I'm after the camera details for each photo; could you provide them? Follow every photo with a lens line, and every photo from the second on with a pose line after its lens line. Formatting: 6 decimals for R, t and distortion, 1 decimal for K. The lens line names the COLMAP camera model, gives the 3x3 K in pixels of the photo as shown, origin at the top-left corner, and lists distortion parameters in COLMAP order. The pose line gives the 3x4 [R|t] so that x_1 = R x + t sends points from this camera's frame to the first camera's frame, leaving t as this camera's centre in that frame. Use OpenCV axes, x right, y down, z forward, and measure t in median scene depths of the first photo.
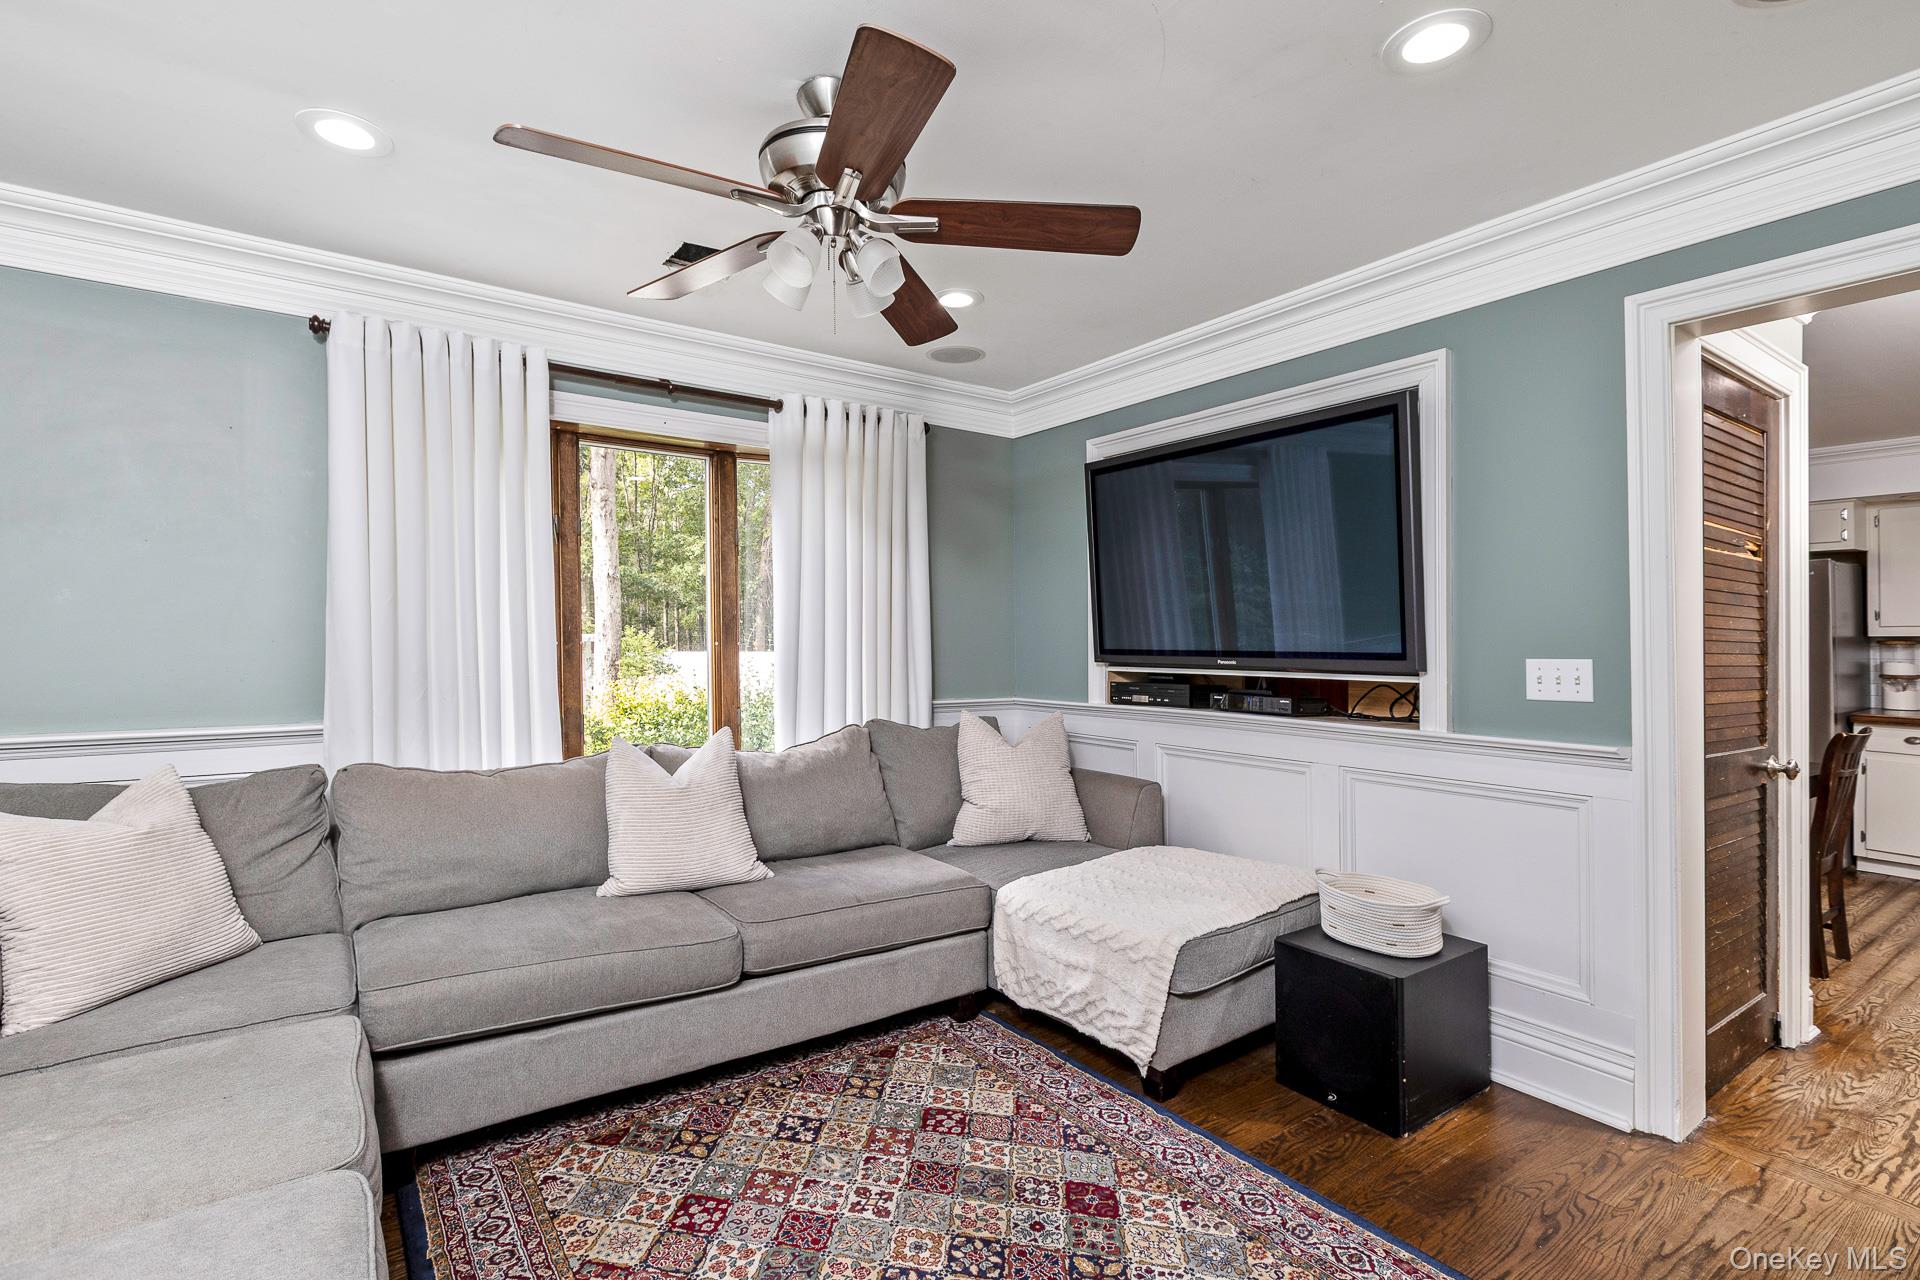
lens RADIAL K [[894.4, 0, 964.2], [0, 894.4, 640.3], [0, 0, 1]] dist [0.005601, 0.000361]
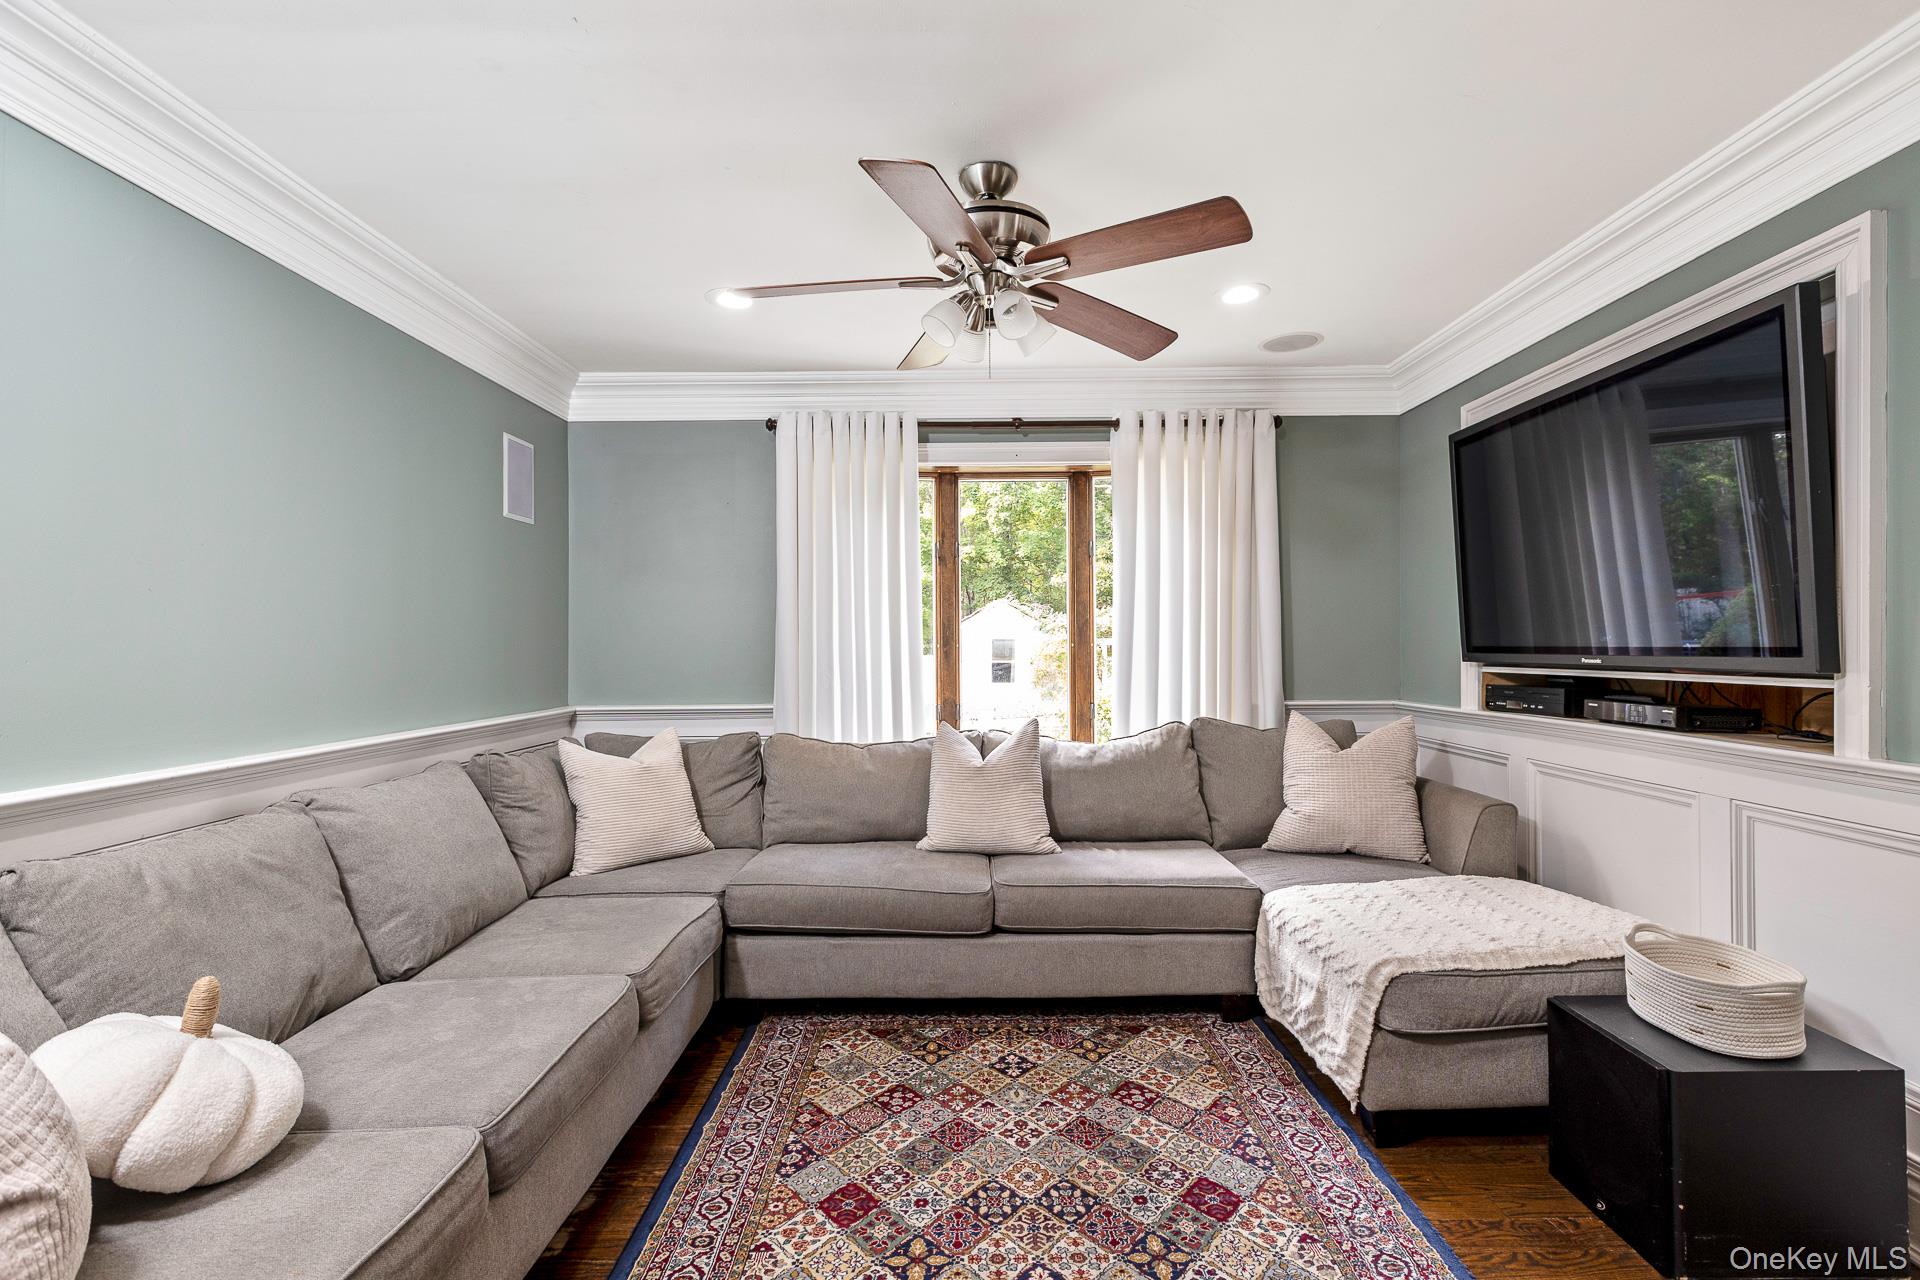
lens RADIAL K [[894.4, 0, 977.8], [0, 894.4, 640.2], [0, 0, 1]] dist [0.005601, 0.000361]
pose [[0.818602, -0.014802, -0.574170, 0.394267], [0.013387, 0.999888, -0.006690, 0.004660], [0.574205, -0.002210, 0.818709, 0.027810]]
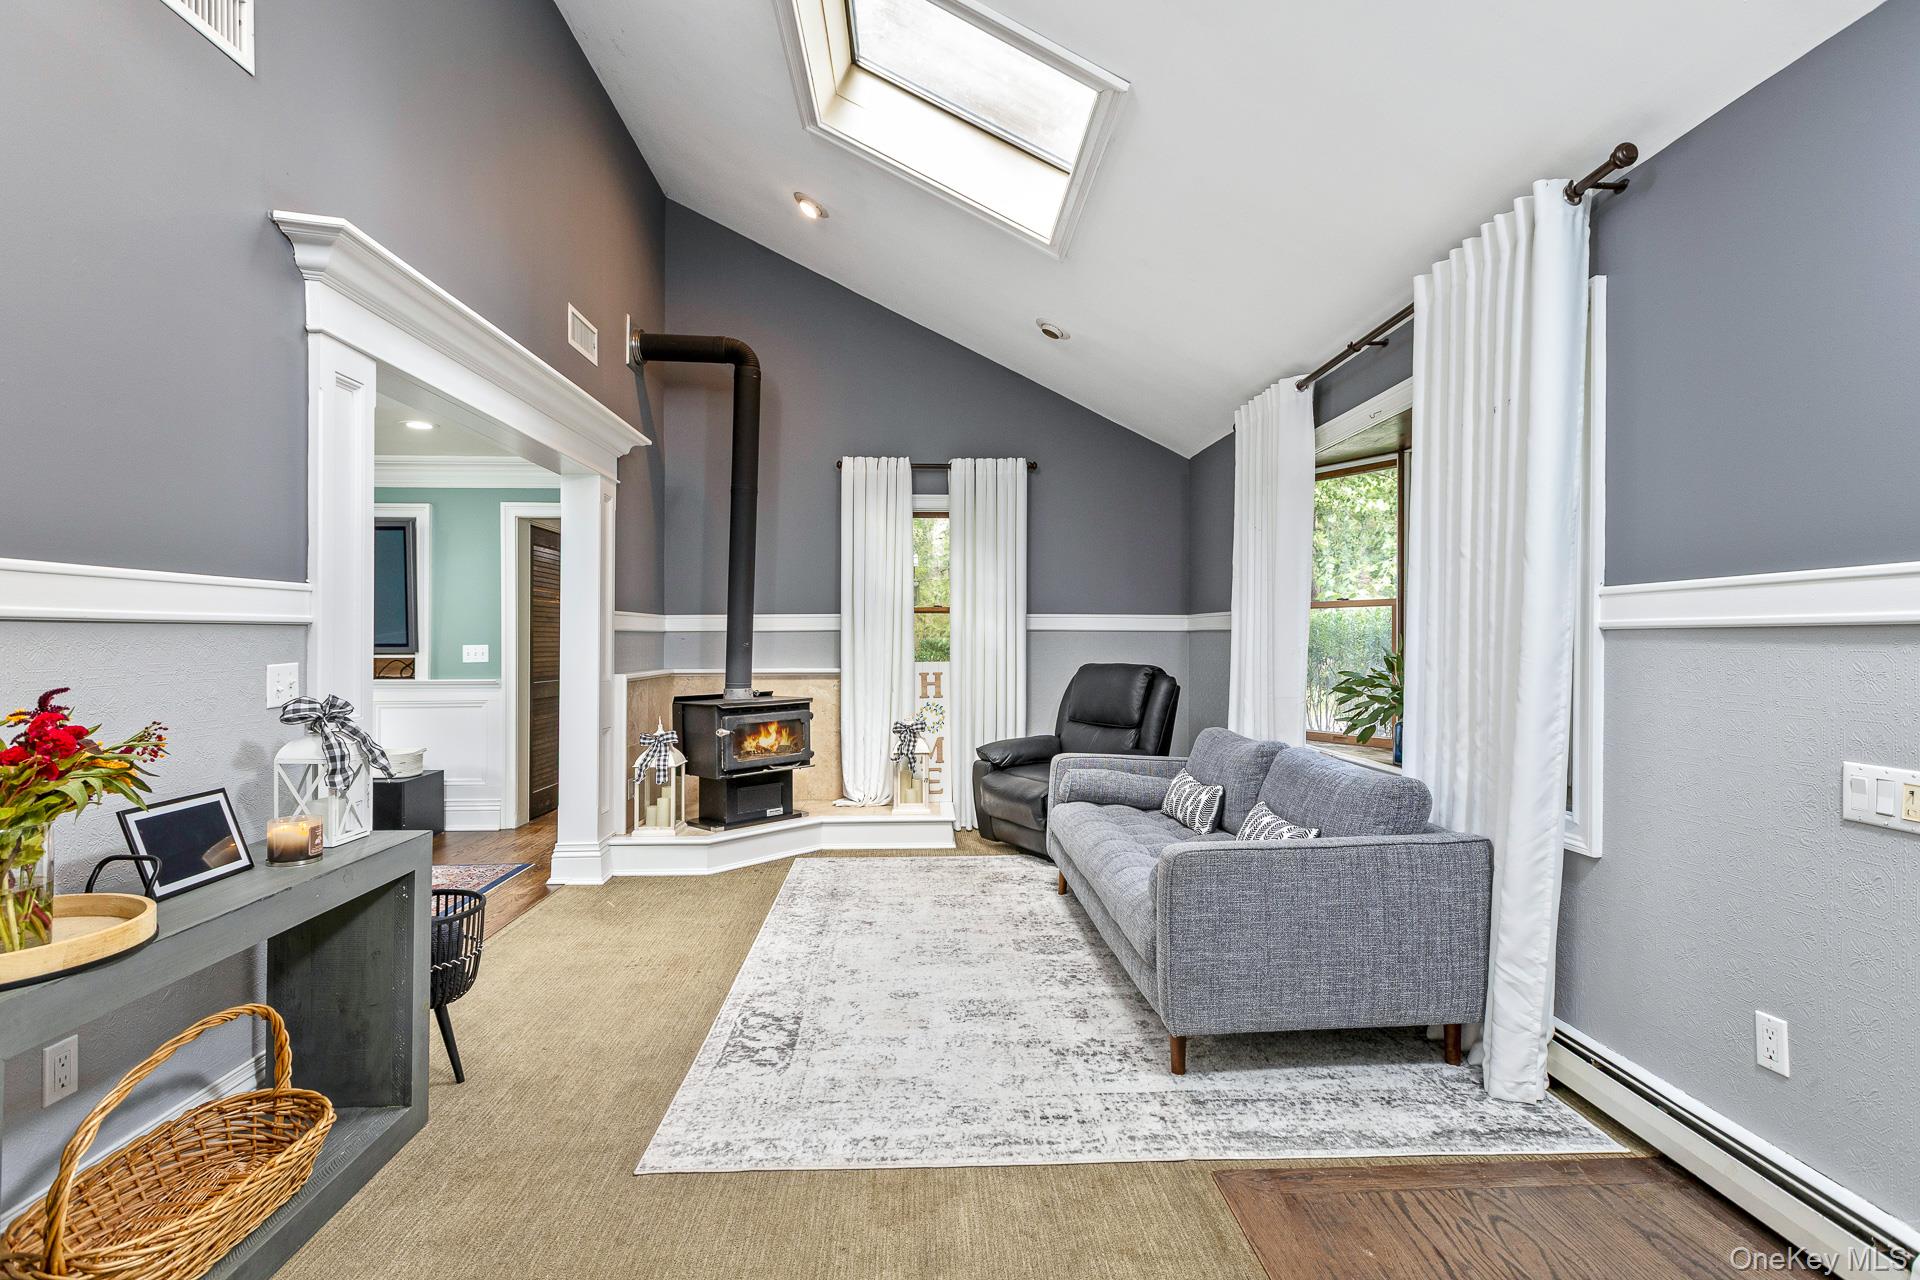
lens RADIAL K [[894.4, 0, 958.8], [0, 894.4, 602.1], [0, 0, 1]] dist [0.005601, 0.000361]
pose [[0.543828, 0.026691, 0.838772, -0.633660], [0.006863, 0.999319, -0.036250, 0.002213], [-0.839169, 0.025470, 0.543274, -1.363525]]
